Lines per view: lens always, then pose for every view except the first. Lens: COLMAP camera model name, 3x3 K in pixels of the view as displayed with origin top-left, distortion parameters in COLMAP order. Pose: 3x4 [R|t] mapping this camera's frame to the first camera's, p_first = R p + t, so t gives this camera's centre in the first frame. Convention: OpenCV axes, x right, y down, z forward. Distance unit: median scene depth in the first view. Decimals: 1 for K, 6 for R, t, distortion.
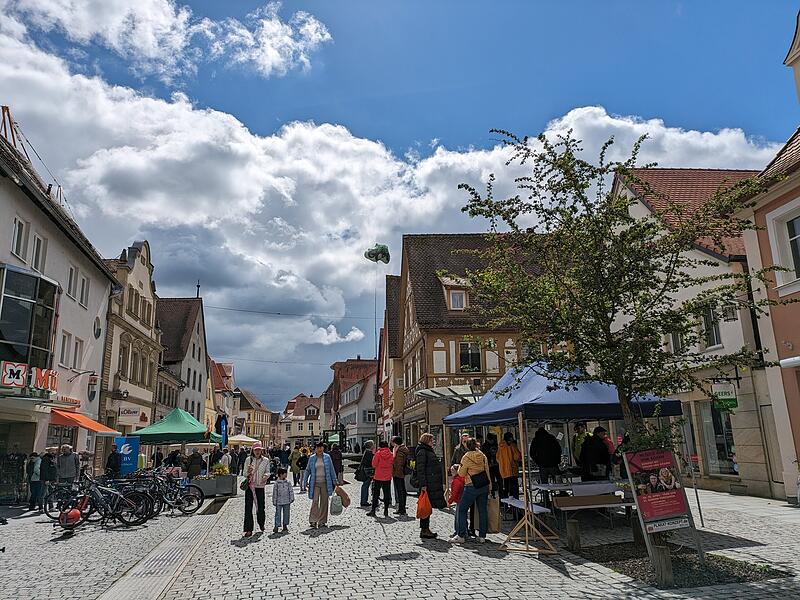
lens RADIAL K [[604.5, 0, 413.0], [0, 604.5, 303.8], [0, 0, 1]] dist [0.054387, -0.006303]
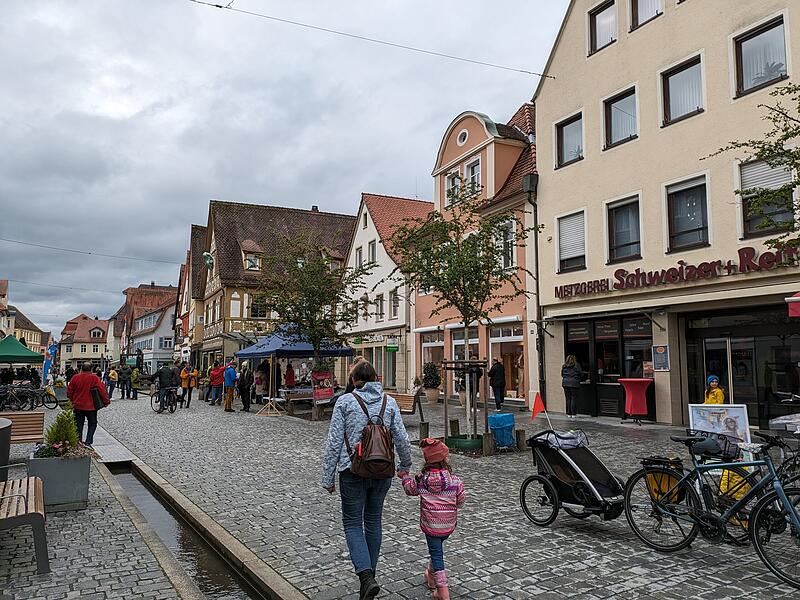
lens RADIAL K [[604.5, 0, 413.0], [0, 604.5, 303.8], [0, 0, 1]] dist [0.054387, -0.006303]
pose [[0.945132, 0.057039, 0.321671, -0.014382], [-0.094483, 0.990286, 0.102009, -0.074672], [-0.312728, -0.126804, 0.941341, -0.326941]]
